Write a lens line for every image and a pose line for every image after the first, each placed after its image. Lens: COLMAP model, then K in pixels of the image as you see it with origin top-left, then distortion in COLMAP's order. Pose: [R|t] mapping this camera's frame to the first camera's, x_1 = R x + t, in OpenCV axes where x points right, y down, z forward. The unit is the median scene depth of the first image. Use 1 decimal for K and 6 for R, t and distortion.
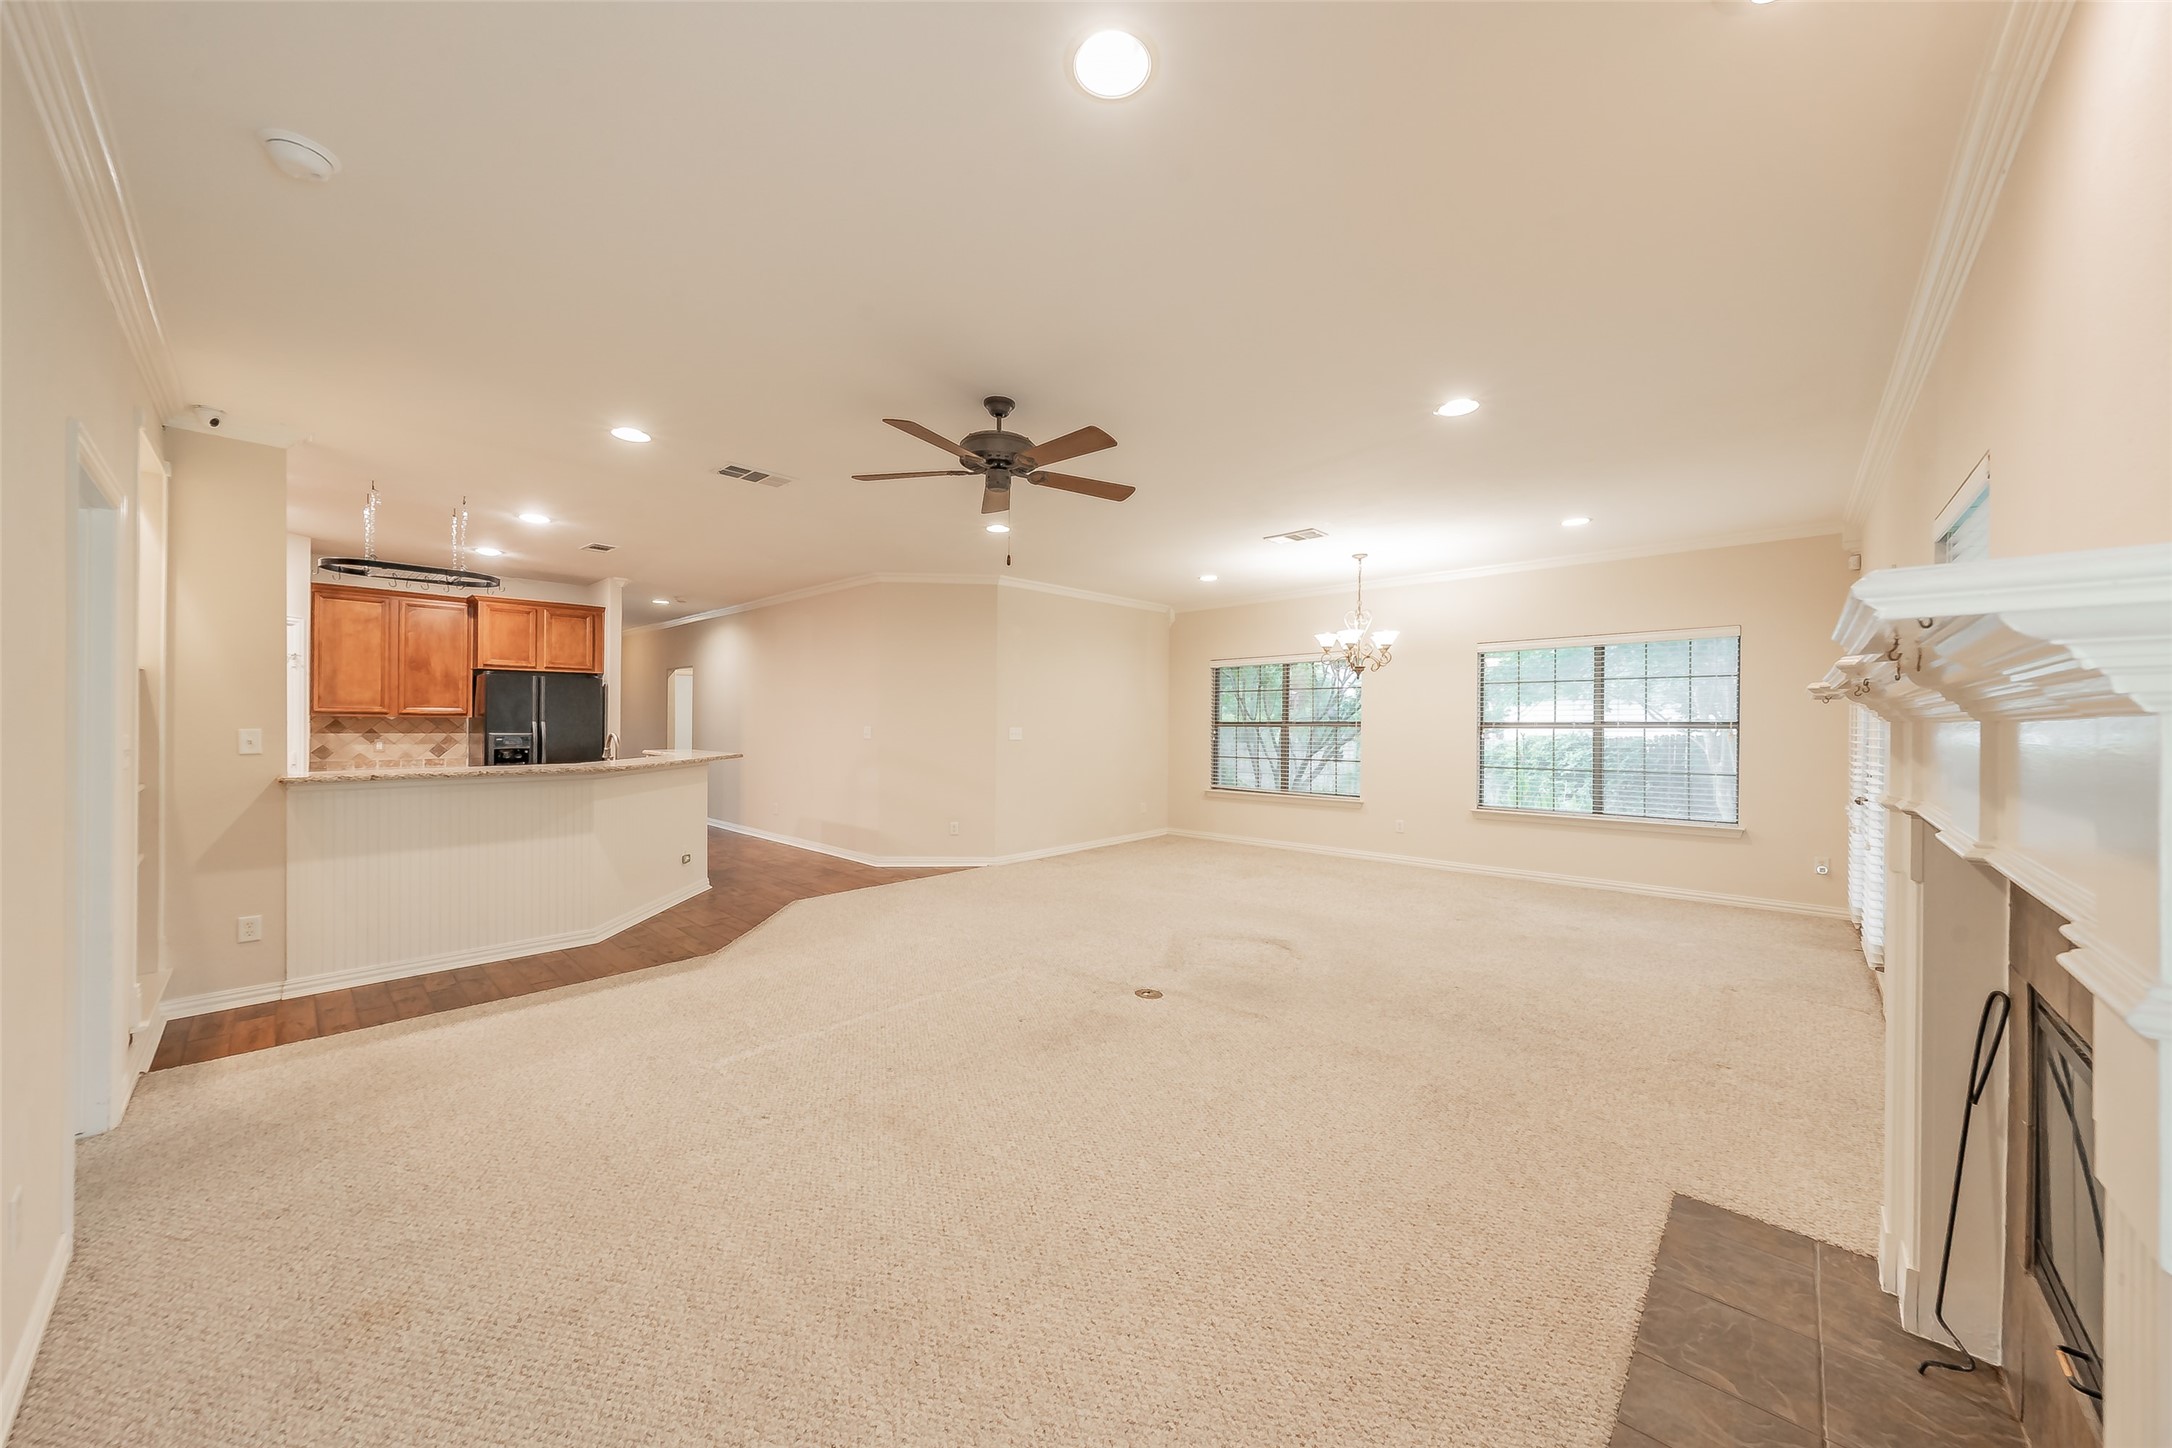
lens RADIAL K [[770.4, 0, 1077.5], [0, 770.4, 715.8], [0, 0, 1]] dist [0.001222, -0.000247]
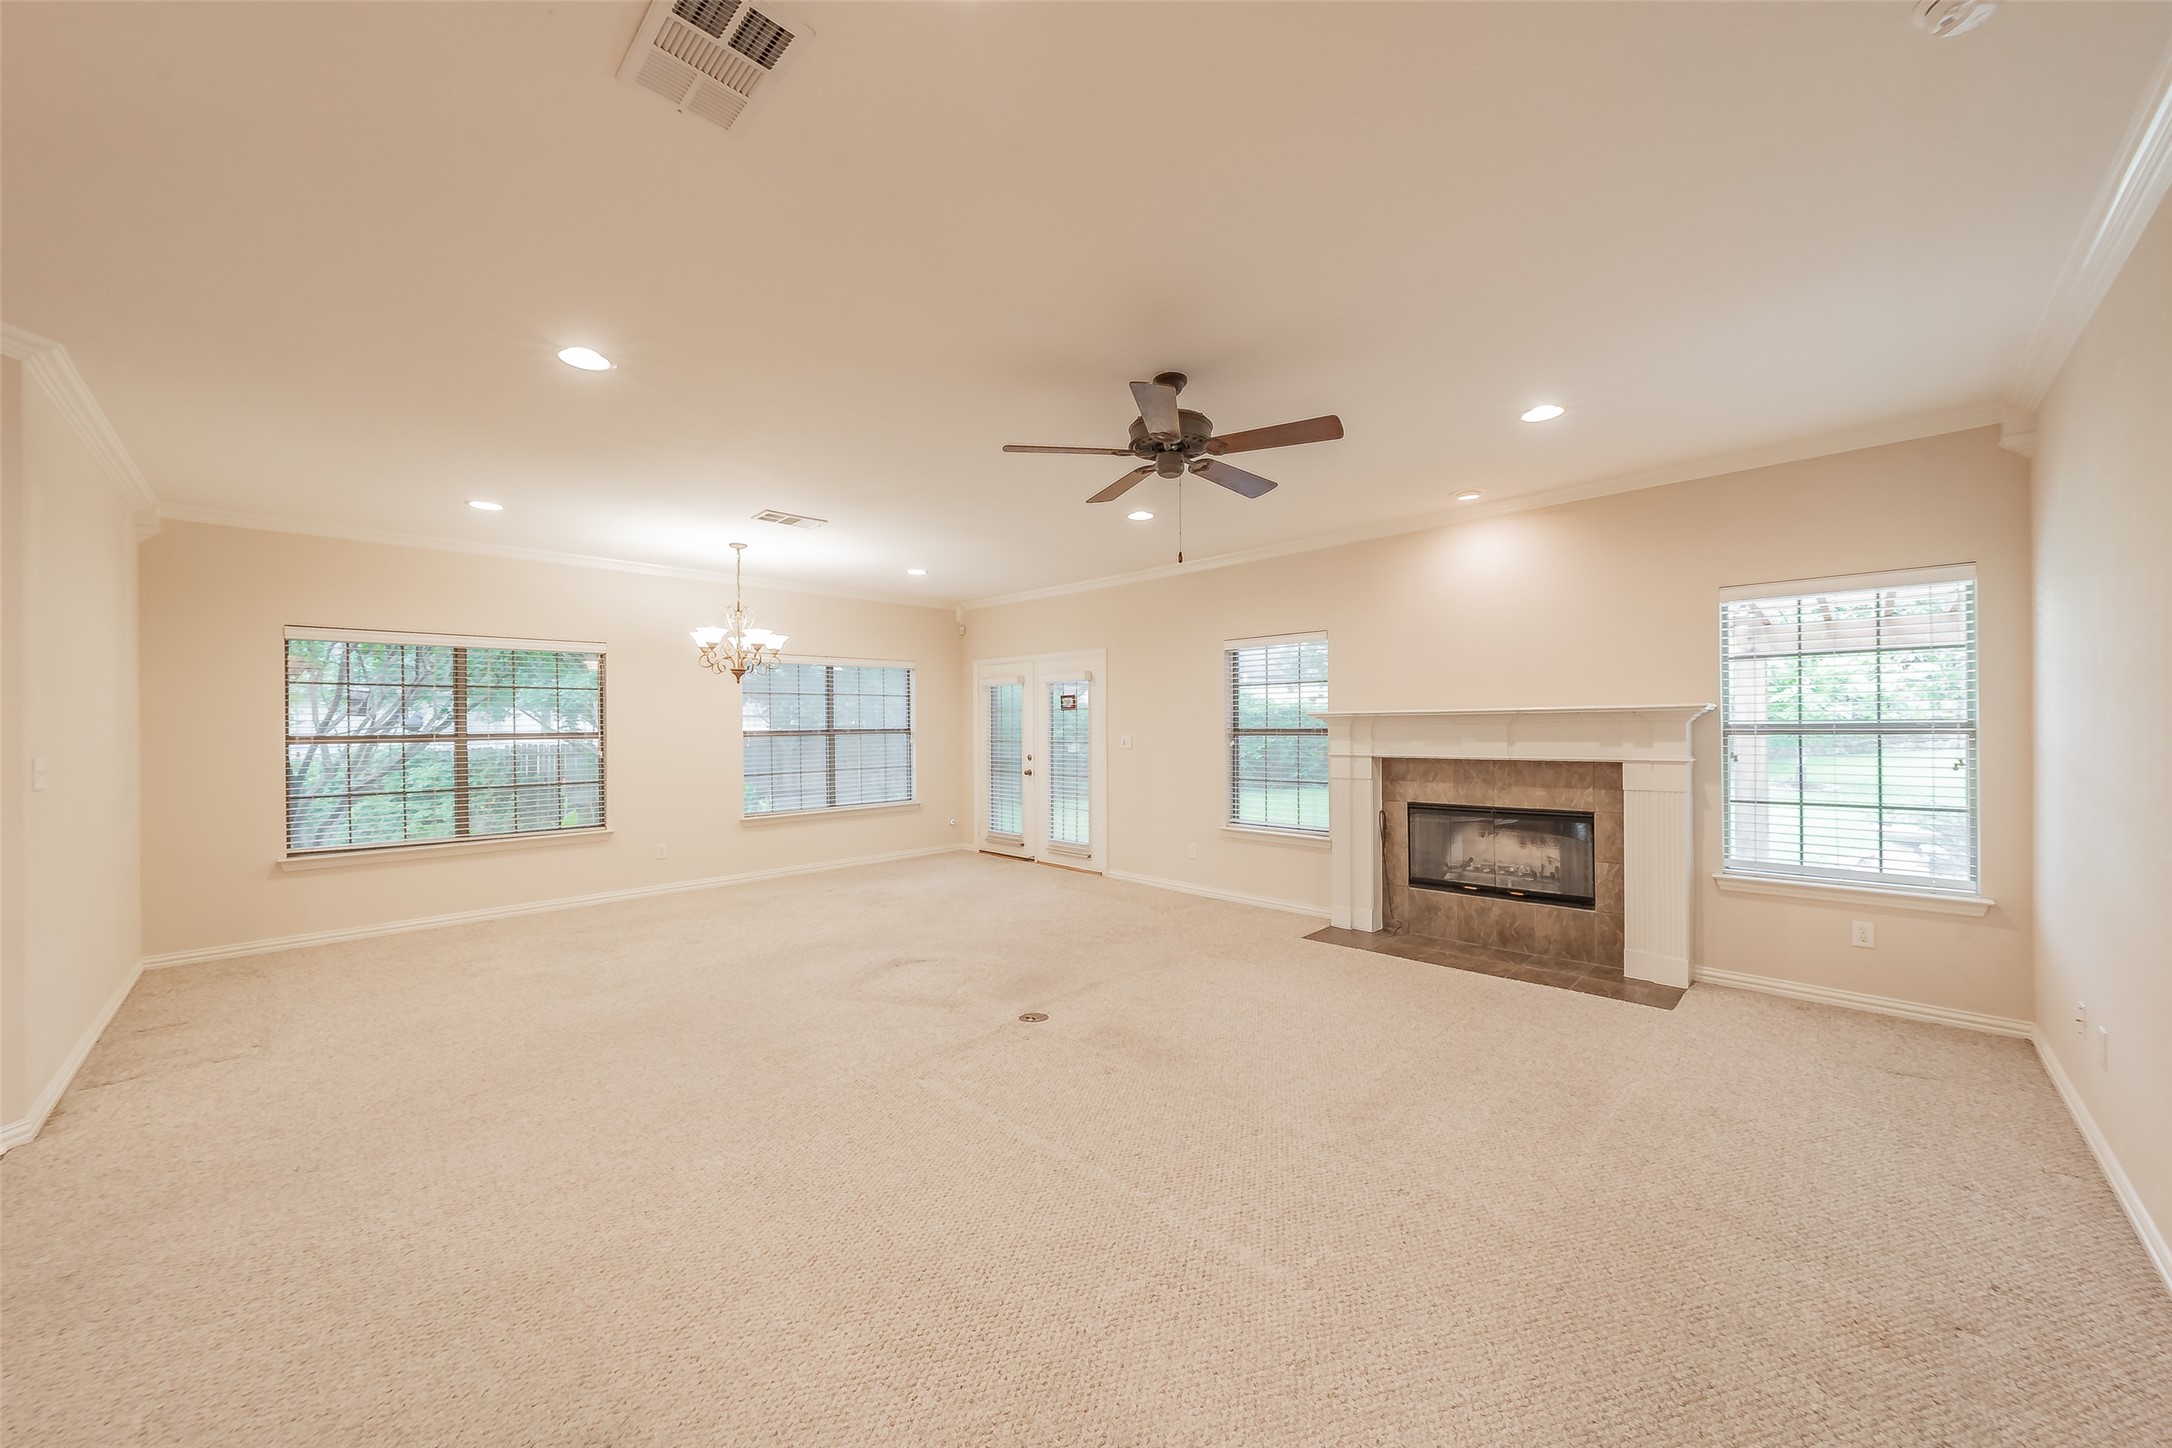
lens RADIAL K [[770.4, 0, 1134.0], [0, 770.4, 722.2], [0, 0, 1]] dist [0.001222, -0.000247]
pose [[-0.004329, 0.003734, 0.999984, -0.519817], [0.003341, 0.999988, -0.003720, 0.002376], [-0.999985, 0.003325, -0.004341, 0.537059]]
